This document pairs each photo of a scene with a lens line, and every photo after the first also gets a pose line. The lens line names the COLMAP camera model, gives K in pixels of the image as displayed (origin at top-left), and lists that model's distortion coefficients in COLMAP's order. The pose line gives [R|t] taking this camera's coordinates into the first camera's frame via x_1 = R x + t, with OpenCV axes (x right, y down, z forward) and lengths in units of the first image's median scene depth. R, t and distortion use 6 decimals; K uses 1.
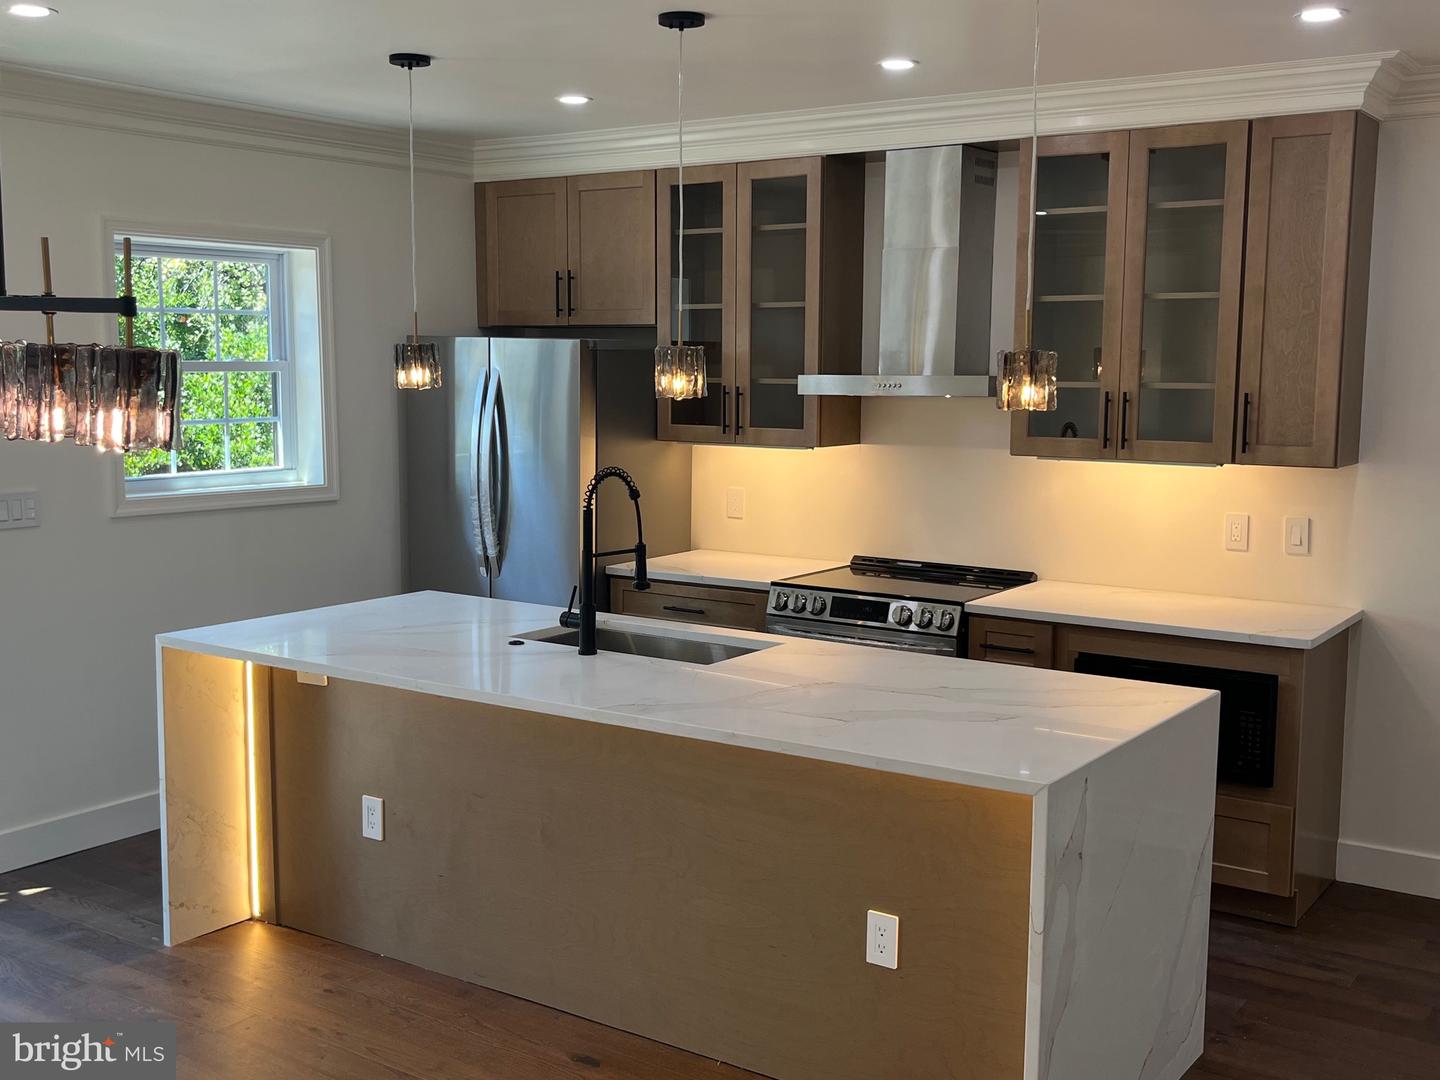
lens RADIAL K [[1535.9, 0, 728.0], [0, 1535.9, 546.4], [0, 0, 1]] dist [0.120296, -0.339400]
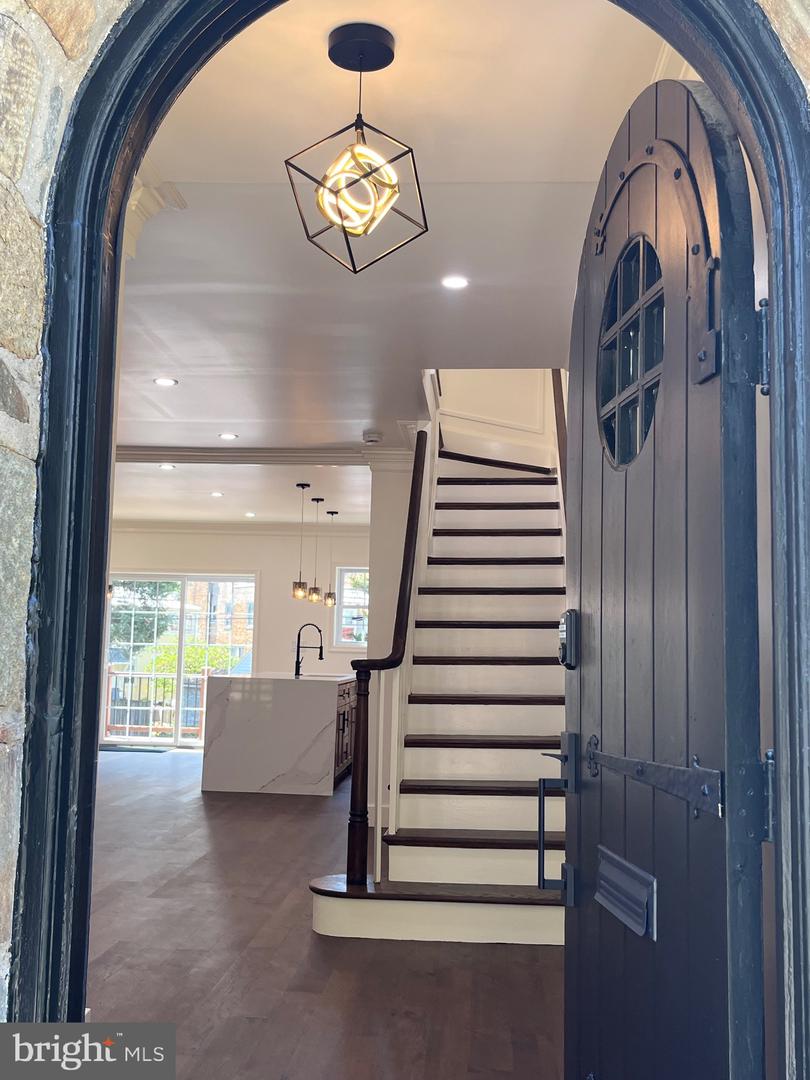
lens RADIAL K [[1152.0, 0, 399.8], [0, 1152.0, 546.9], [0, 0, 1]] dist [0.120296, -0.339400]
pose [[0.514334, -0.072691, -0.854504, 1.846689], [-0.125180, 0.979366, -0.158659, 0.137963], [0.848405, 0.188570, 0.494622, -0.128202]]
